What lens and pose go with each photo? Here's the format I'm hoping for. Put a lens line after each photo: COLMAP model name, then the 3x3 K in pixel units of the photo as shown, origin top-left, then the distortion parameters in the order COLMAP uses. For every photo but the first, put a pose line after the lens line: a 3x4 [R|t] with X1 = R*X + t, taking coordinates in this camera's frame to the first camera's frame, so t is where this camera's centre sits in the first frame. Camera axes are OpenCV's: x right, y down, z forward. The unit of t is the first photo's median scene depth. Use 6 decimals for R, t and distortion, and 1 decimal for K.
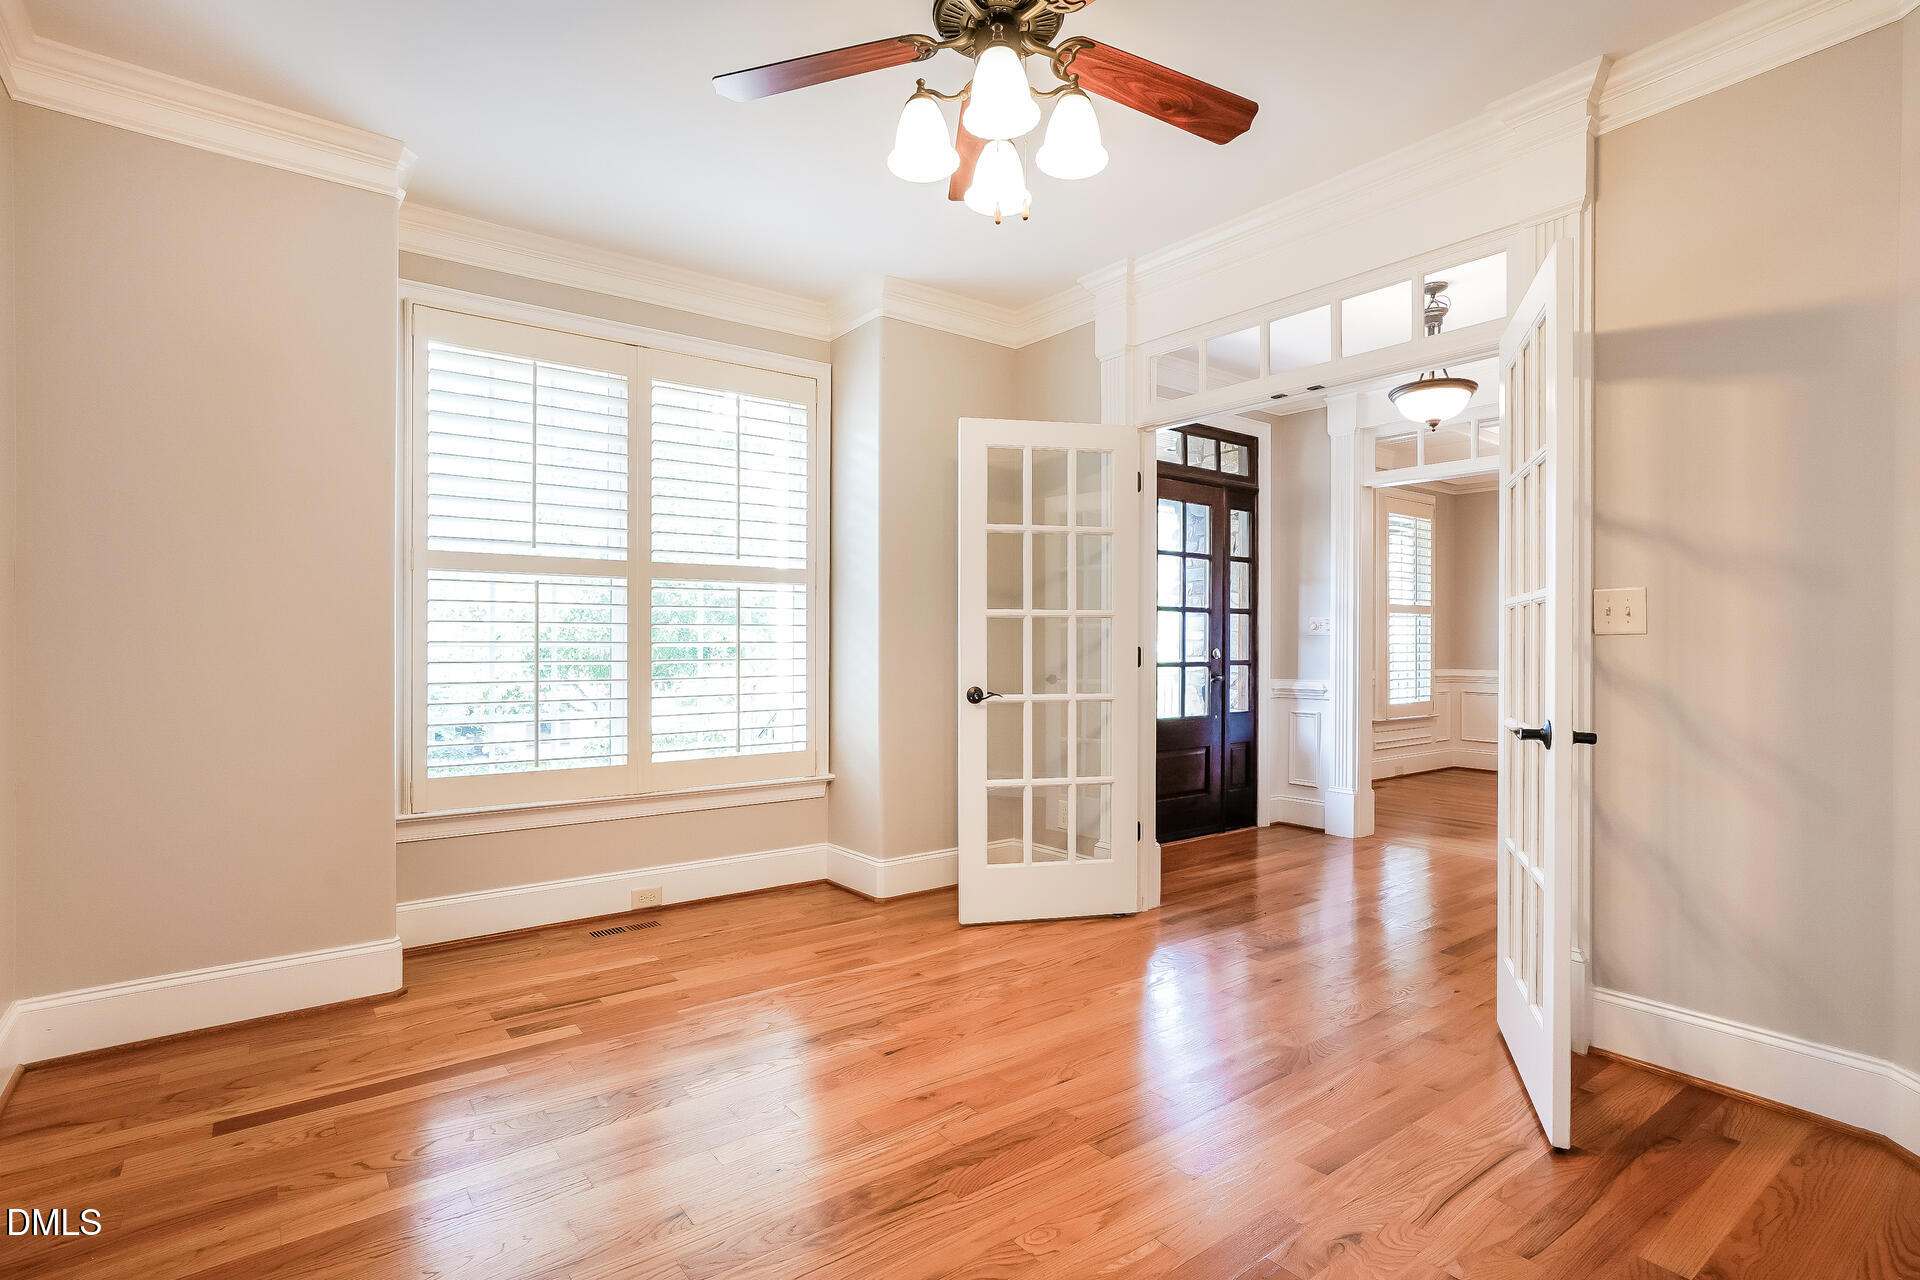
lens RADIAL K [[918.4, 0, 960.0], [0, 918.4, 640.0], [0, 0, 1]] dist [-0.042459, 0.028603]
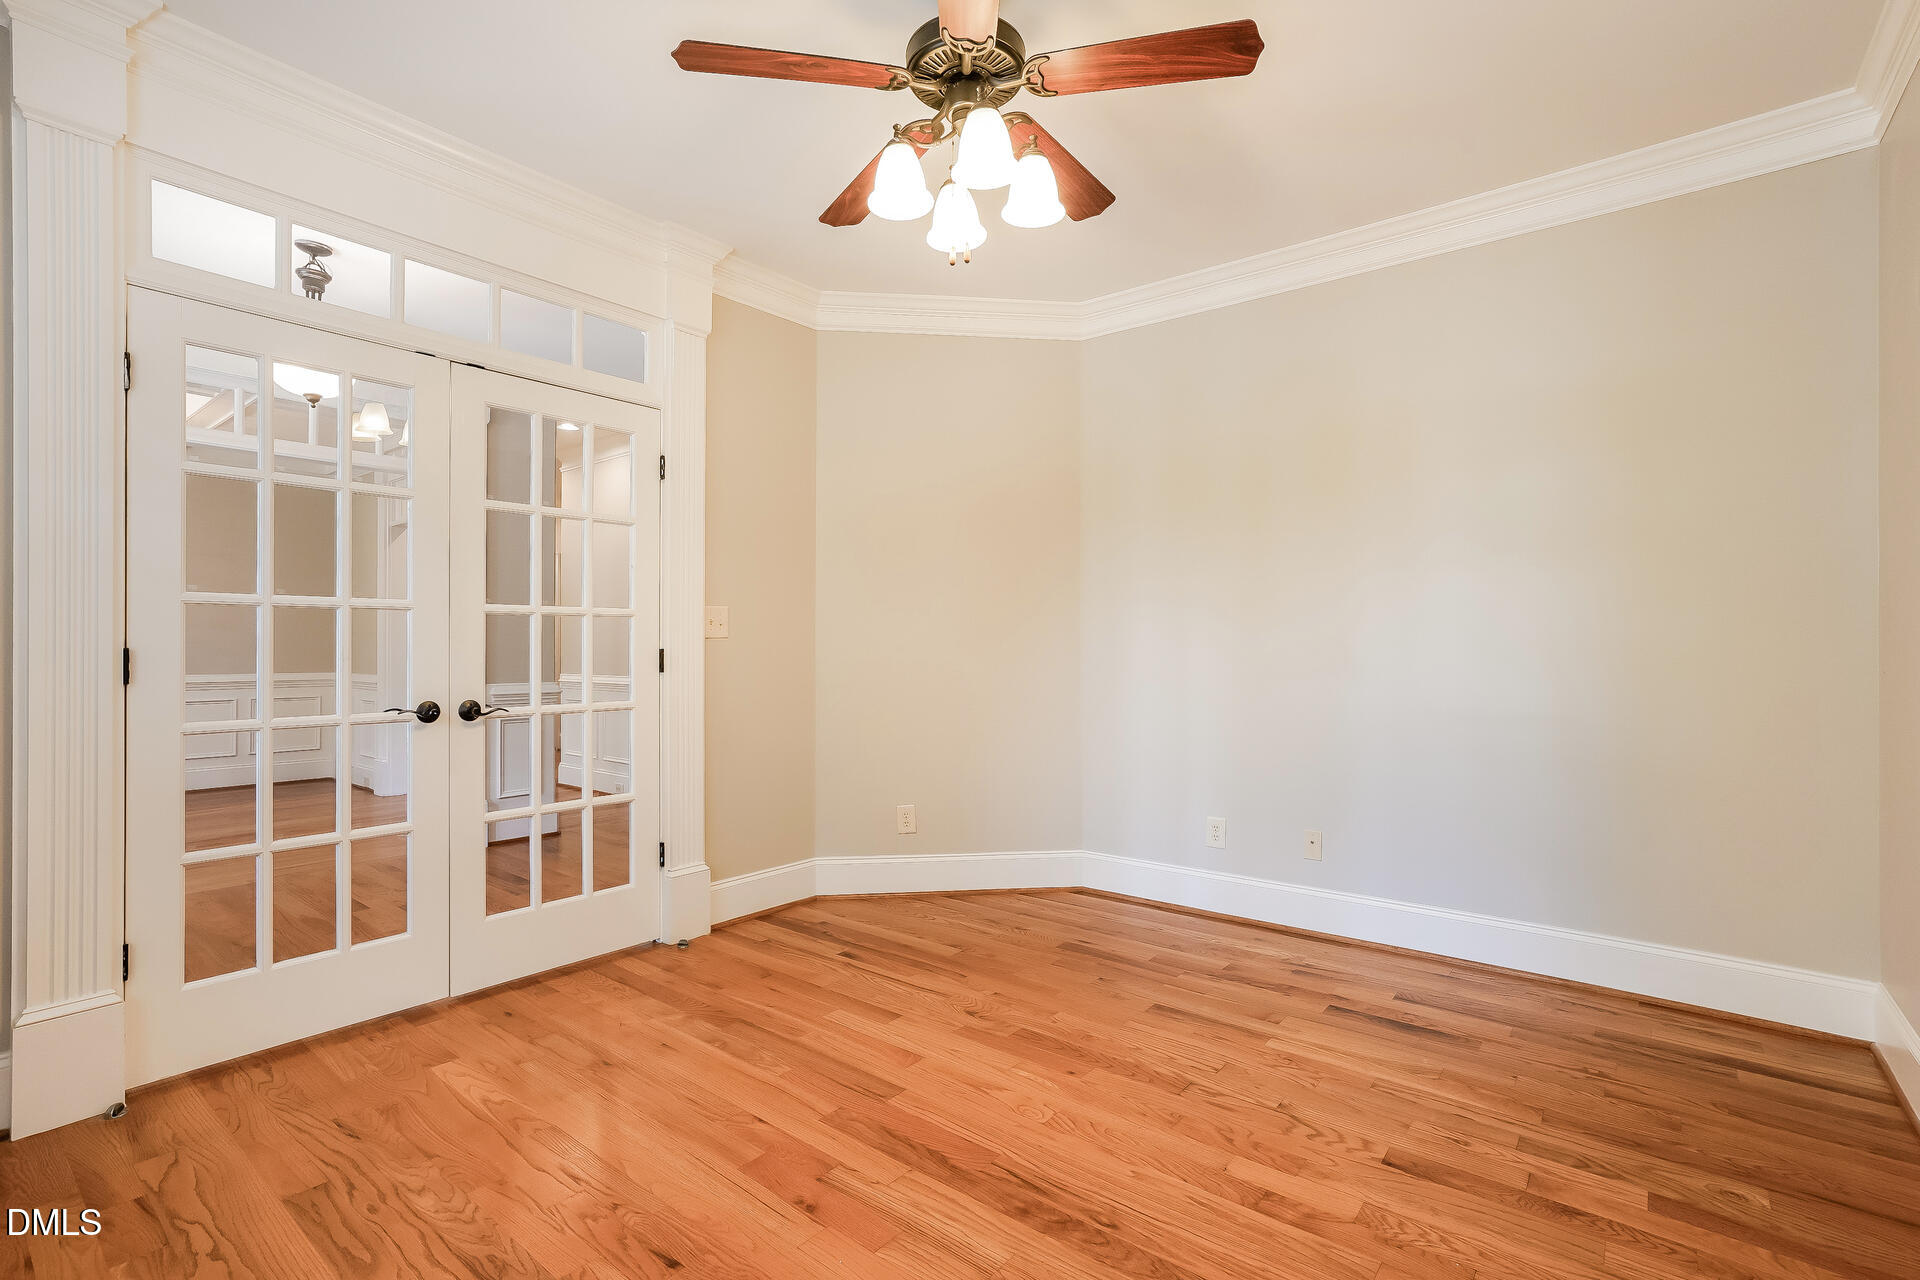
lens RADIAL K [[864.6, 0, 953.8], [0, 864.6, 634.5], [0, 0, 1]] dist [-0.001467, -0.000103]
pose [[-0.200754, 0.004849, 0.979630, -0.784387], [-0.004691, 0.999972, -0.005911, -0.005366], [-0.979630, -0.005782, -0.200726, 0.980414]]
